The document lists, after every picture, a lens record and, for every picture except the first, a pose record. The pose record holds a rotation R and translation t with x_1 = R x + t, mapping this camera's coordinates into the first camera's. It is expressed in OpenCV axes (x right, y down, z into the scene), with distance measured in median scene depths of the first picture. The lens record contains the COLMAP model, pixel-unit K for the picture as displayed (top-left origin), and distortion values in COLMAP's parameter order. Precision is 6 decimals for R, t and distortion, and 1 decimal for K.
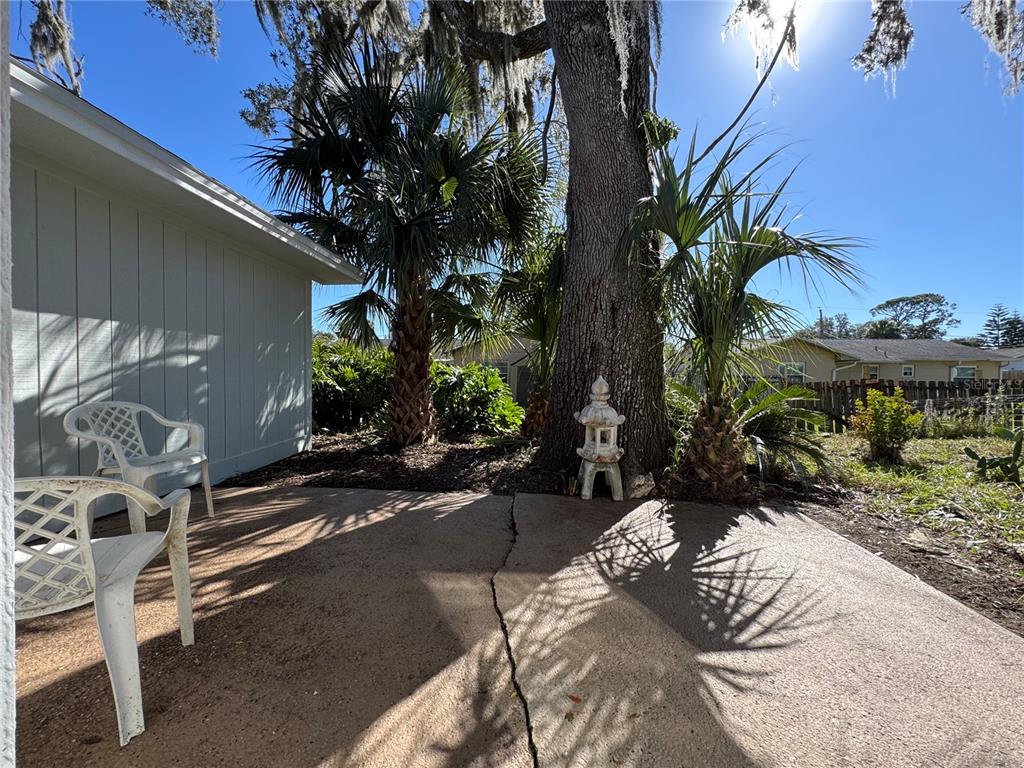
lens RADIAL K [[407.7, 0, 512.7], [0, 407.7, 385.0], [0, 0, 1]] dist [-0.003043, 0.000361]
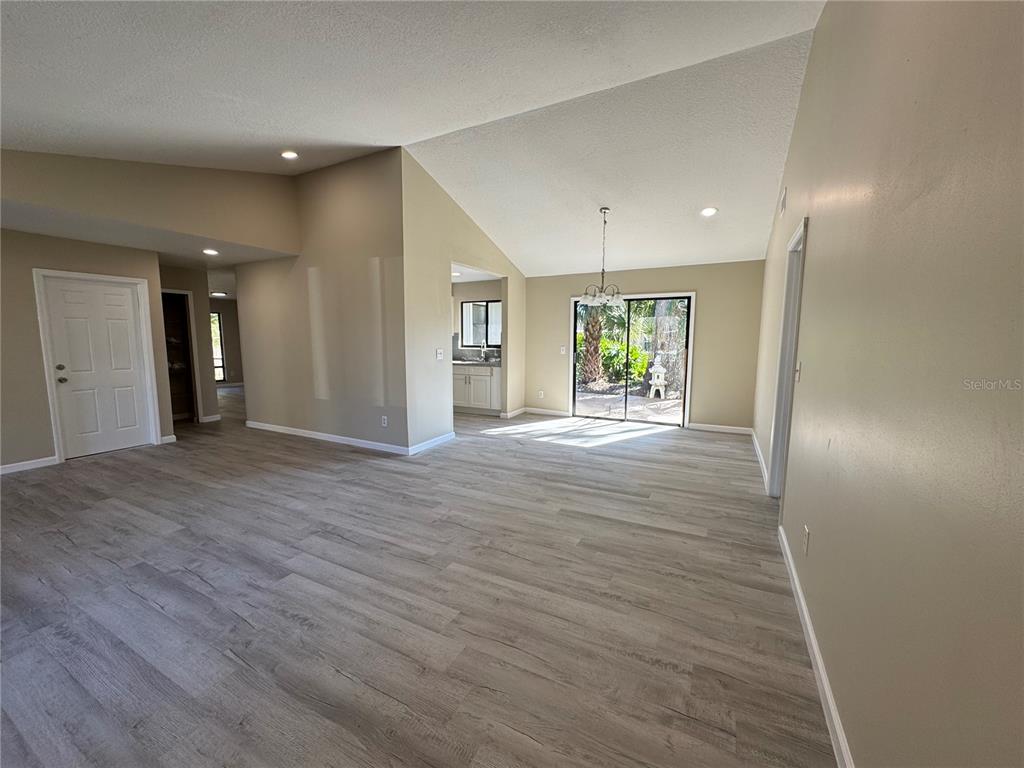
lens RADIAL K [[407.7, 0, 511.5], [0, 407.7, 383.9], [0, 0, 1]] dist [-0.003043, 0.000361]
pose [[0.907985, 0.035622, -0.417485, 0.296185], [0.000643, 0.996260, 0.086406, -0.042974], [0.419001, -0.078724, 0.904567, -1.244560]]
